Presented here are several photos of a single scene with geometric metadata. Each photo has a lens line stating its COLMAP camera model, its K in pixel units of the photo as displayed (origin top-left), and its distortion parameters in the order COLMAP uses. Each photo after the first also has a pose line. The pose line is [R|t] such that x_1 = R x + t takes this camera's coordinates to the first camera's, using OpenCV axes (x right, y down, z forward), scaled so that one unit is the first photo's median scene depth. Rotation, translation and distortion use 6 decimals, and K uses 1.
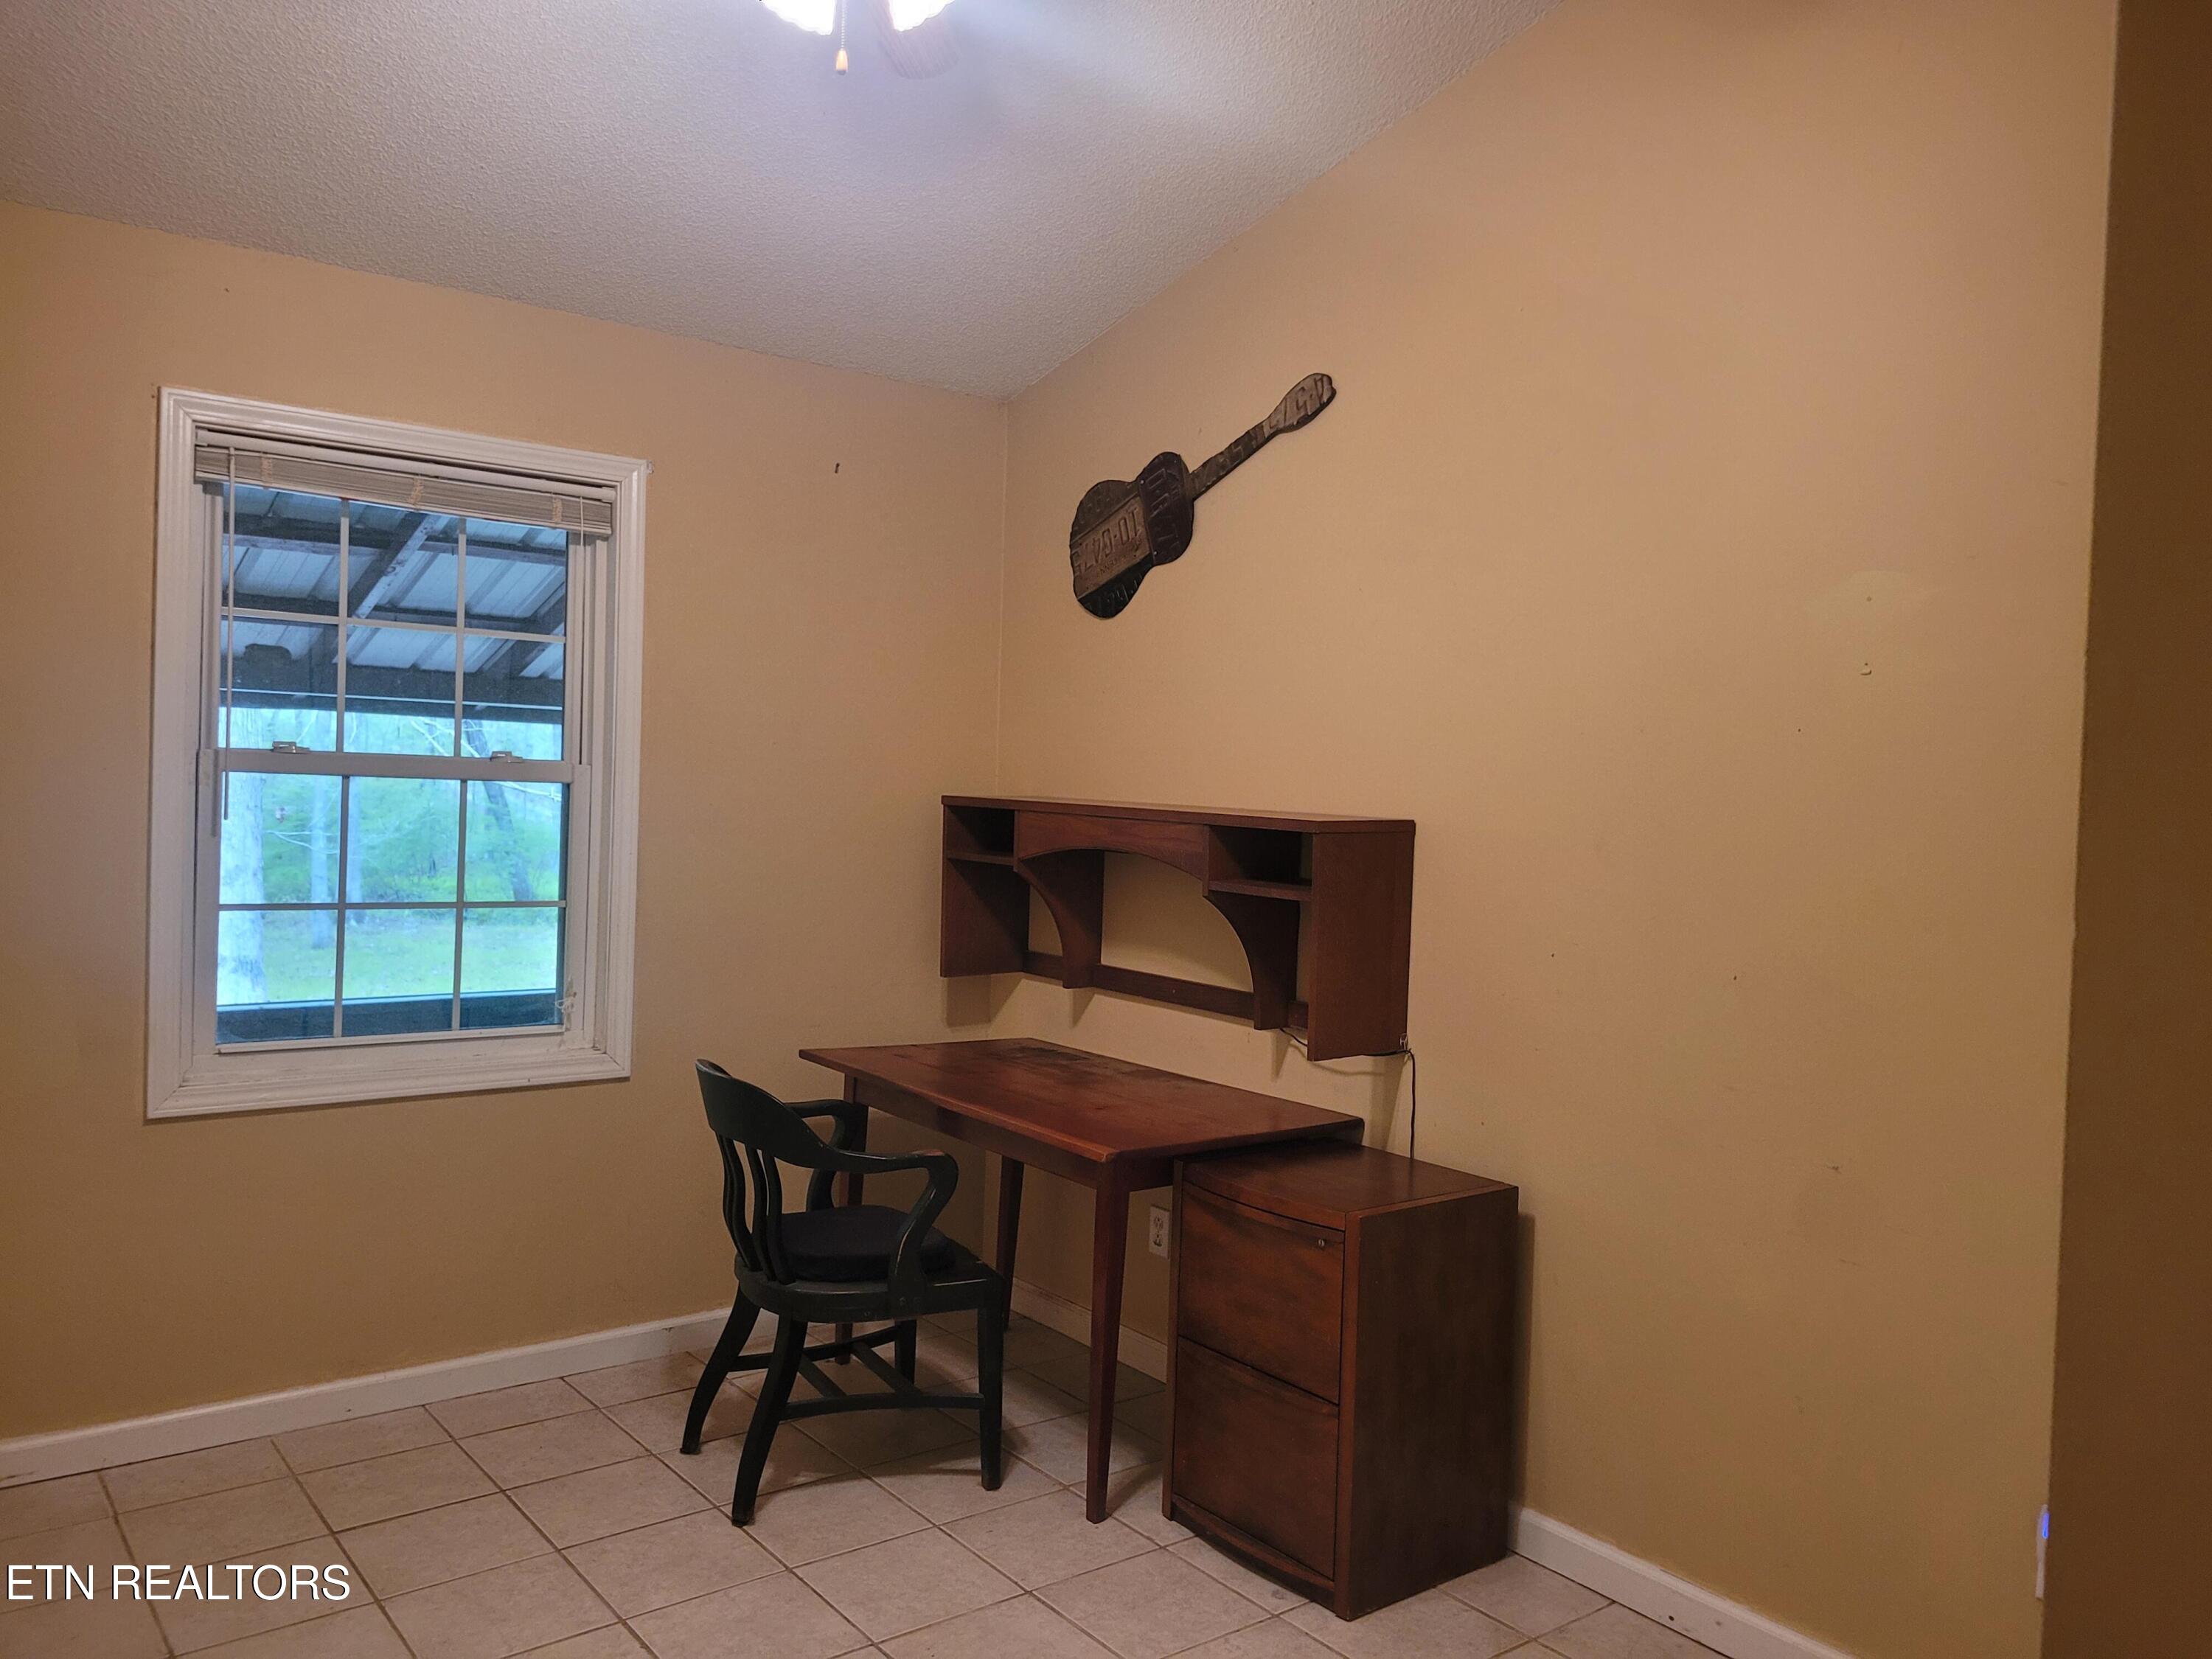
lens RADIAL K [[1664.0, 0, 1105.8], [0, 1664.0, 825.0], [0, 0, 1]] dist [0.057843, -0.053734]
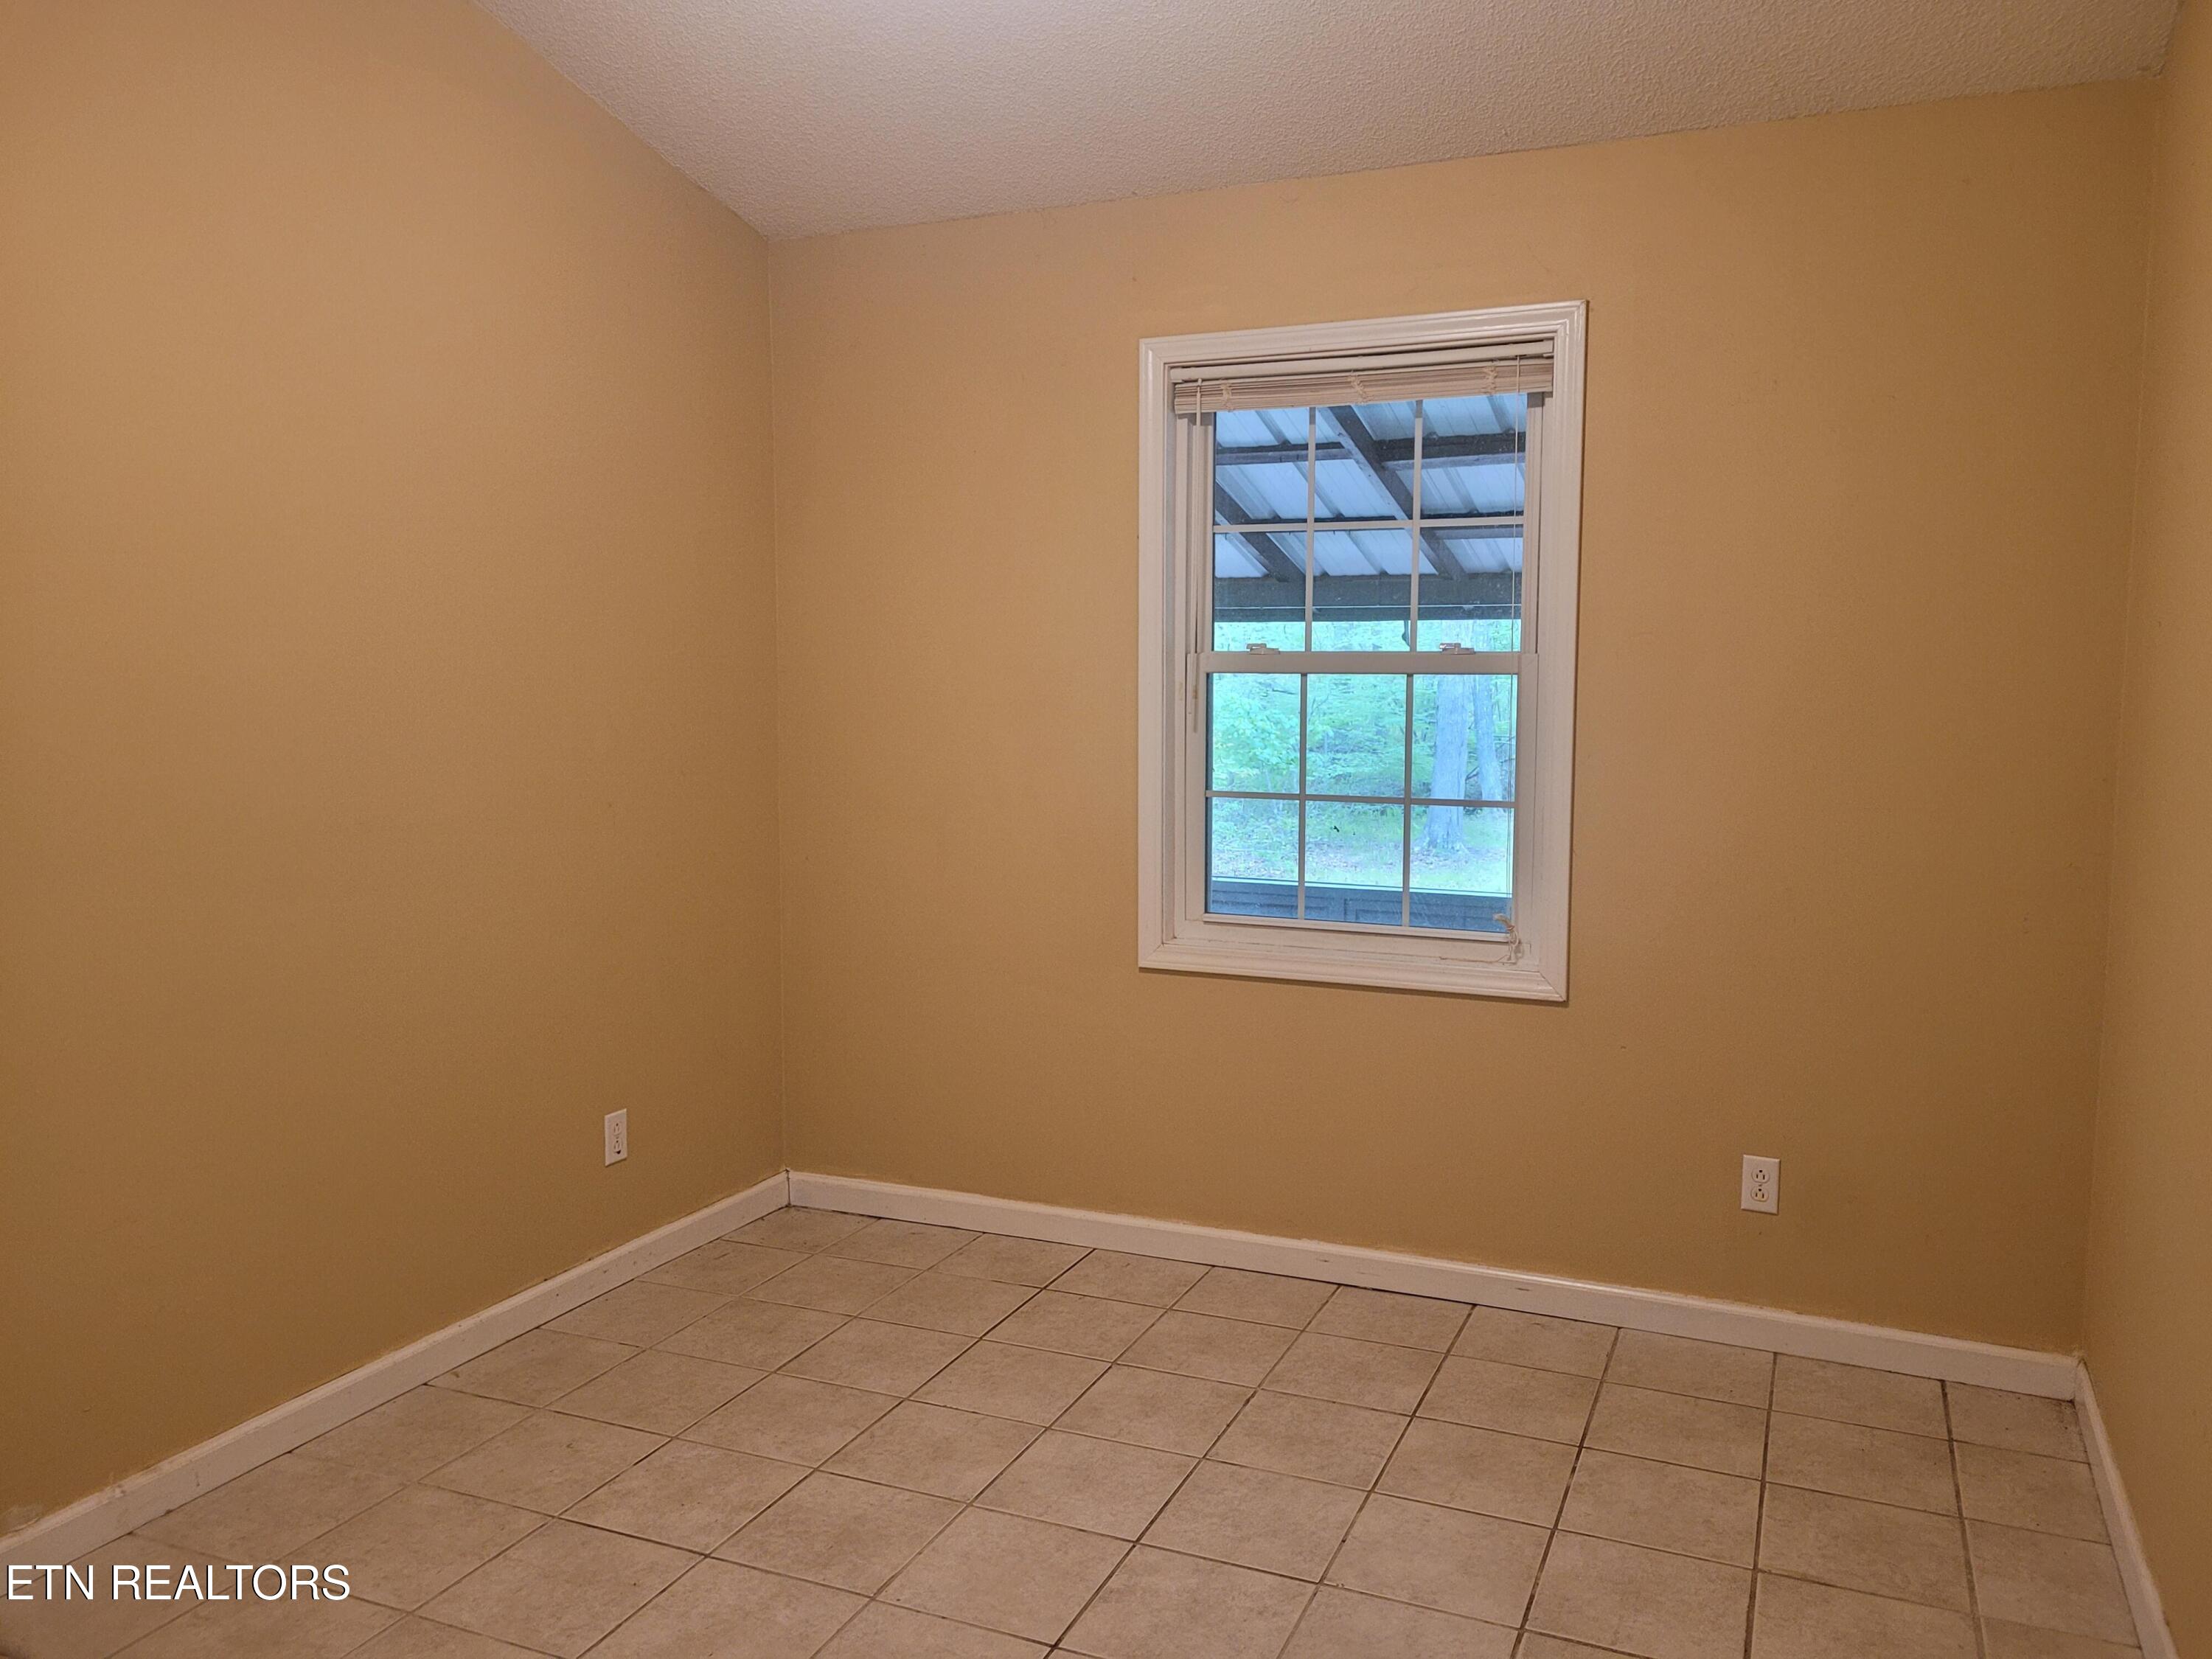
lens RADIAL K [[1664.0, 0, 1107.7], [0, 1664.0, 834.1], [0, 0, 1]] dist [0.057843, -0.053734]
pose [[0.477812, 0.055483, -0.876708, 0.404456], [-0.009239, 0.998266, 0.058140, 0.011543], [0.878414, -0.019680, 0.477496, 0.381195]]
